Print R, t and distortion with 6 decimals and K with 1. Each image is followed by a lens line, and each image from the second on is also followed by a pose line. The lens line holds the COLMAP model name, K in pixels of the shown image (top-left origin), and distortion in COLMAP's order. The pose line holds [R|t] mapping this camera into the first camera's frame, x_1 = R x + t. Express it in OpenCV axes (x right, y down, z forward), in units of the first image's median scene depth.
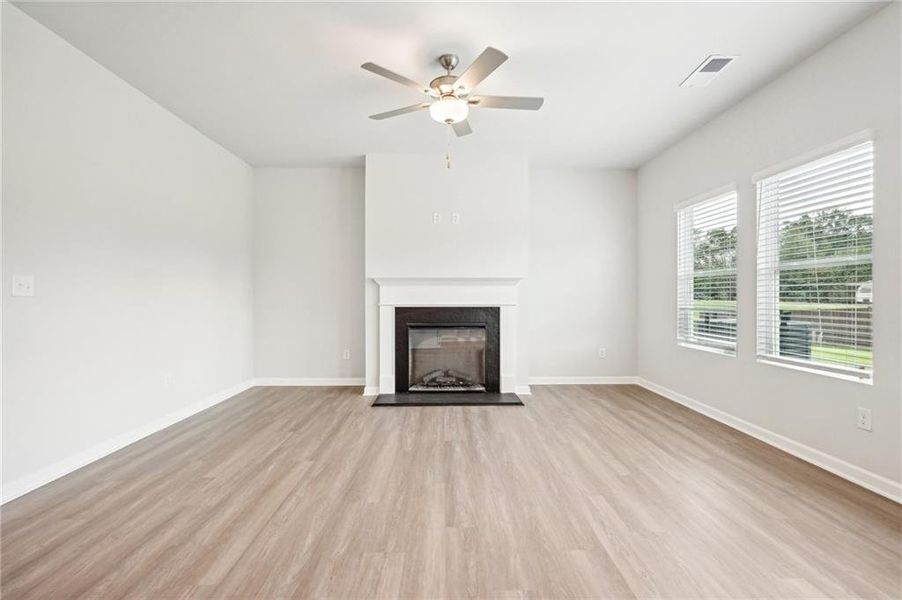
lens RADIAL K [[404.1, 0, 452.8], [0, 404.1, 296.1], [0, 0, 1]] dist [0.003449, 0.000404]
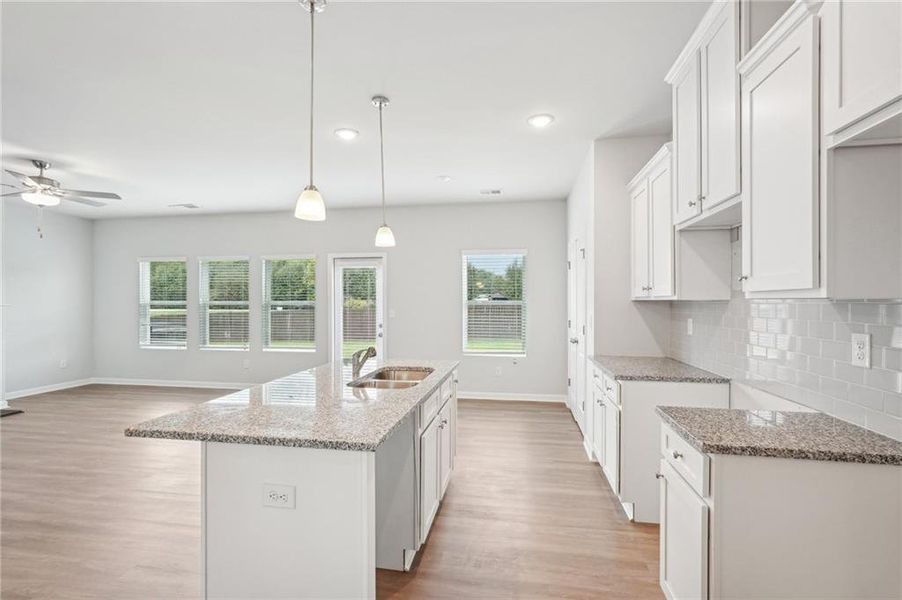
lens RADIAL K [[404.1, 0, 449.4], [0, 404.1, 302.8], [0, 0, 1]] dist [0.003449, 0.000404]
pose [[0.192811, -0.003239, 0.981231, -1.143957], [-0.002897, 0.999988, 0.003871, -0.095300], [-0.981232, -0.003589, 0.192799, -0.701671]]
